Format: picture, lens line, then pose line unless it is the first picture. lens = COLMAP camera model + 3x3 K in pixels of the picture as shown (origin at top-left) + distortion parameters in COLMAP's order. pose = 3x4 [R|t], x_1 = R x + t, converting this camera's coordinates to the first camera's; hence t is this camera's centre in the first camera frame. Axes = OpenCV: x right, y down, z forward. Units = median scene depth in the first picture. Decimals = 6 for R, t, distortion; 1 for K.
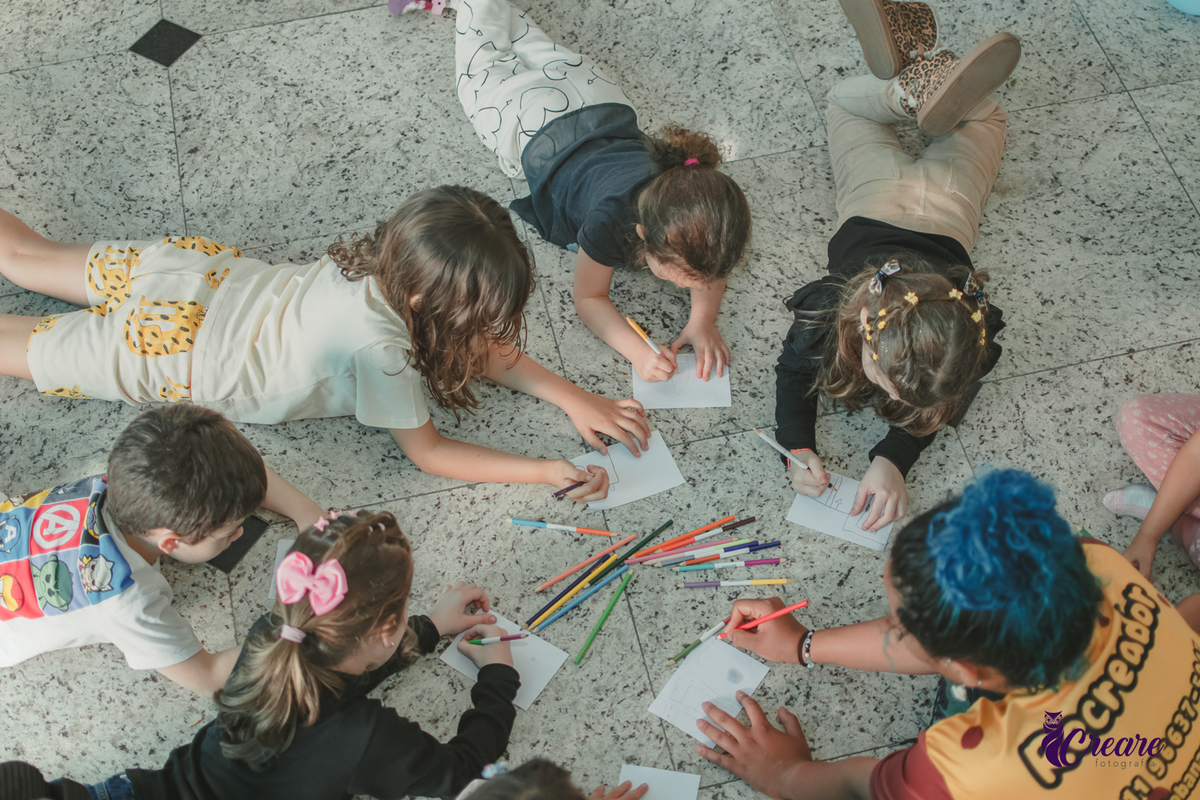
lens RADIAL K [[1832.1, 0, 598.5], [0, 1832.1, 399.8], [0, 0, 1]] dist [-0.176013, 0.000000]
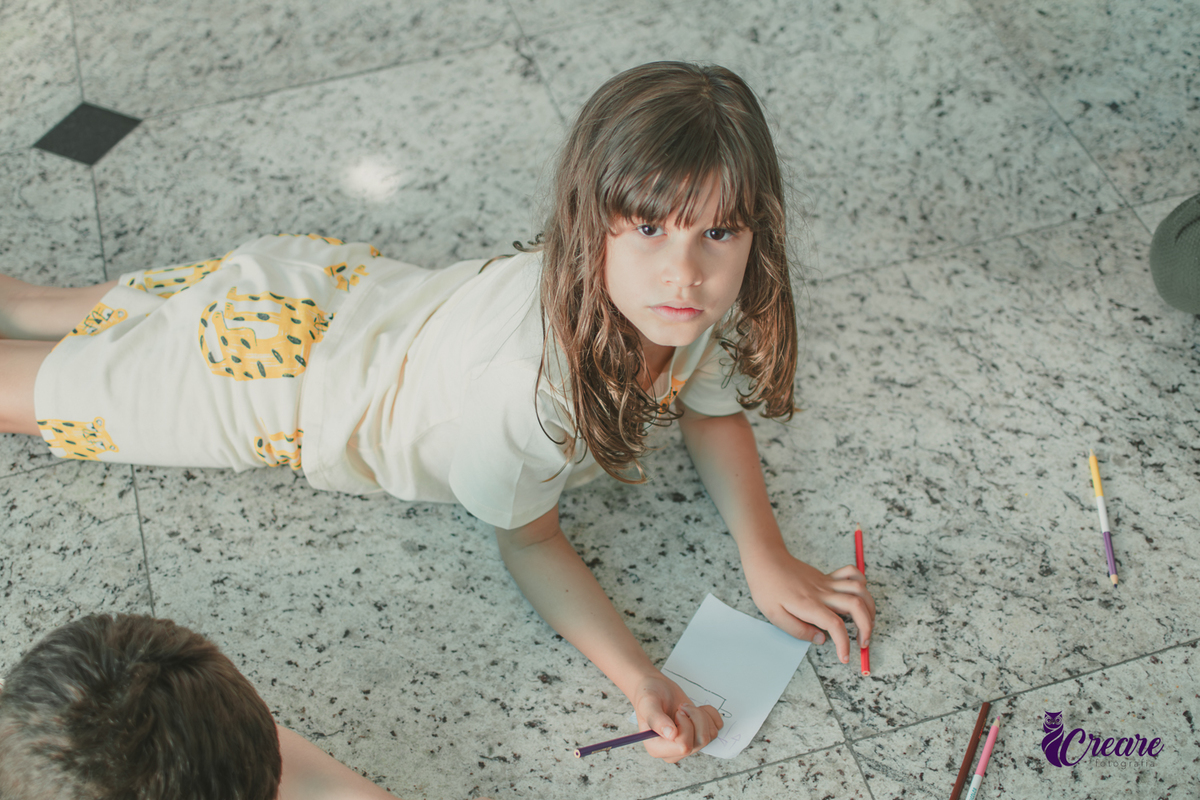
lens RADIAL K [[1832.1, 0, 601.6], [0, 1832.1, 400.3], [0, 0, 1]] dist [-0.176013, 0.000000]
pose [[0.997821, -0.064407, 0.014298, -0.070705], [0.065728, 0.989208, -0.130946, -0.001995], [-0.005710, 0.131601, 0.991286, 0.372585]]
